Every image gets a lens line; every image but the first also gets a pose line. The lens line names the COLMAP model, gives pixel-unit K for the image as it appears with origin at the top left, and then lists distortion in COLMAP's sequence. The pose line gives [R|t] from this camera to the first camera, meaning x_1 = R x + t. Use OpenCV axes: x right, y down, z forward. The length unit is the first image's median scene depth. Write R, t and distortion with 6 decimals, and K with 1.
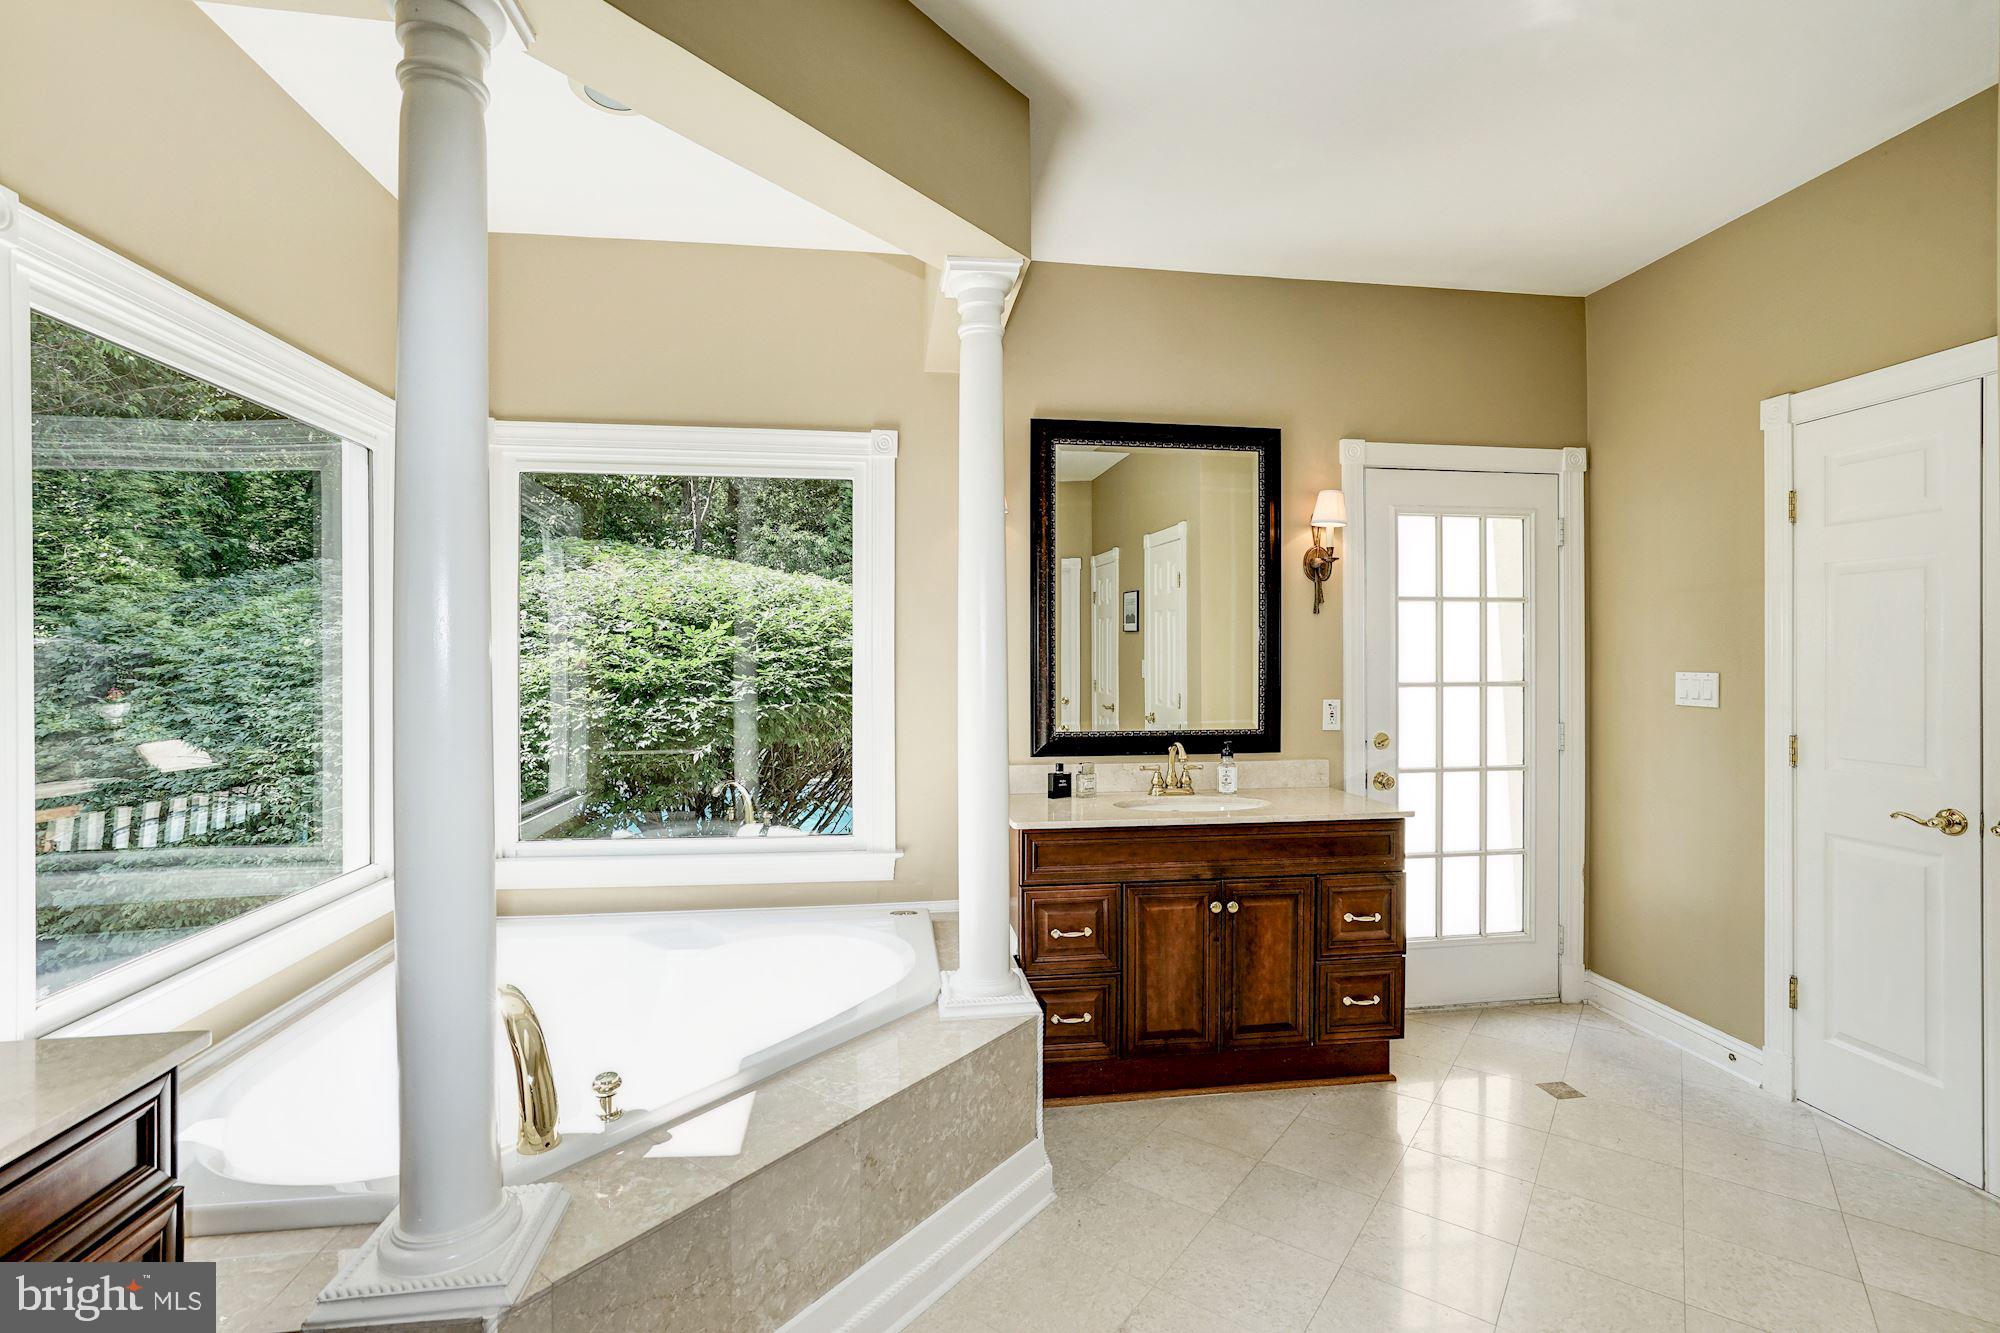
lens RADIAL K [[915.0, 0, 994.1], [0, 915.0, 669.8], [0, 0, 1]] dist [-0.052037, 0.027736]
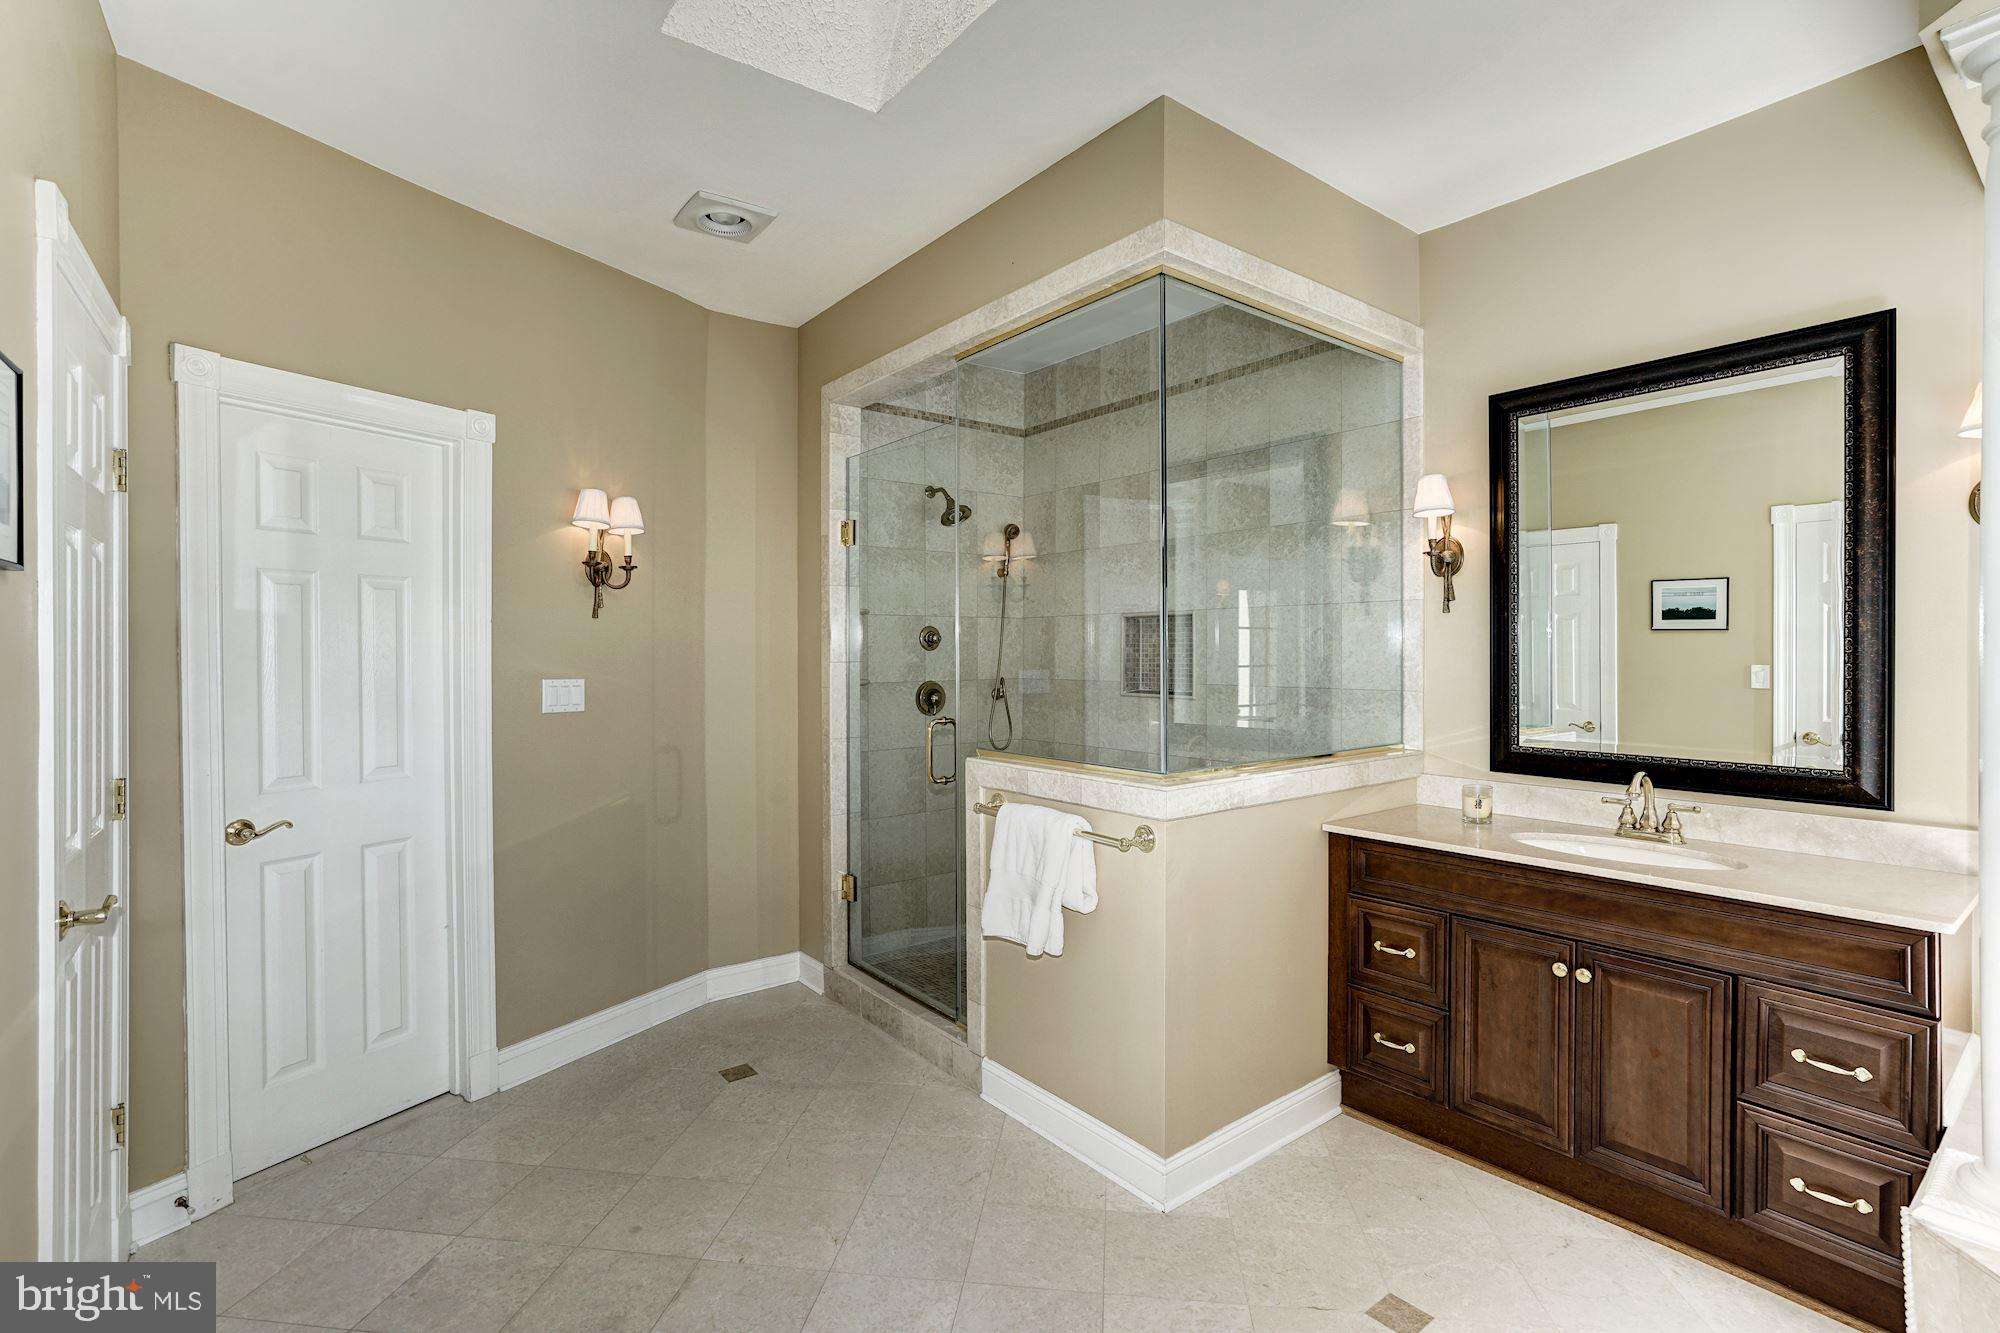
lens RADIAL K [[915.0, 0, 994.1], [0, 915.0, 669.8], [0, 0, 1]] dist [-0.052037, 0.027736]
pose [[0.503430, 0.012819, -0.863941, 0.583210], [-0.007320, 0.999917, 0.010571, -0.011036], [0.864005, 0.001002, 0.503482, 0.132372]]
